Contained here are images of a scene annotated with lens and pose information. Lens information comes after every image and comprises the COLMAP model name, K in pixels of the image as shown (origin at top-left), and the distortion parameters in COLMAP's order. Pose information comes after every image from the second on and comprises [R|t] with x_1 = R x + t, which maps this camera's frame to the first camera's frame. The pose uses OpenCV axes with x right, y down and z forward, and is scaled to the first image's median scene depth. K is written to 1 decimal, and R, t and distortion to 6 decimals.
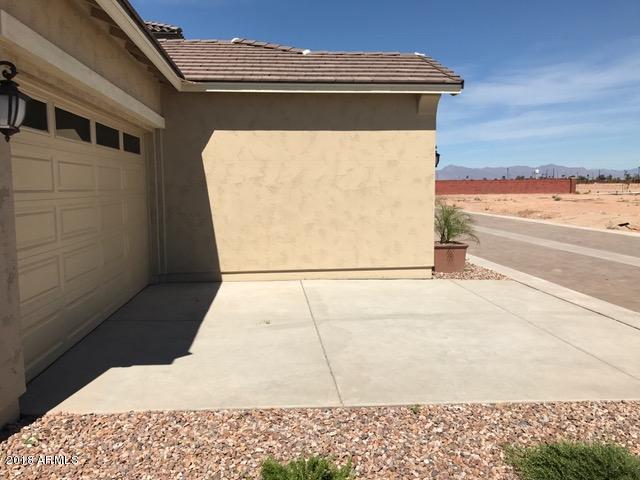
lens RADIAL K [[521.7, 0, 317.2], [0, 521.7, 236.5], [0, 0, 1]] dist [0.110121, -0.261617]
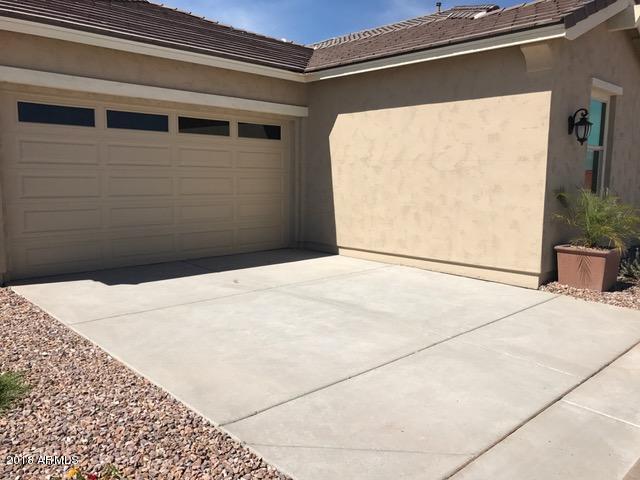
lens RADIAL K [[521.7, 0, 317.2], [0, 521.7, 236.5], [0, 0, 1]] dist [0.110121, -0.261617]
pose [[0.625468, 0.103267, -0.773386, 0.621821], [-0.088901, 0.994180, 0.060852, -0.013771], [0.775169, 0.030694, 0.631008, 0.286676]]
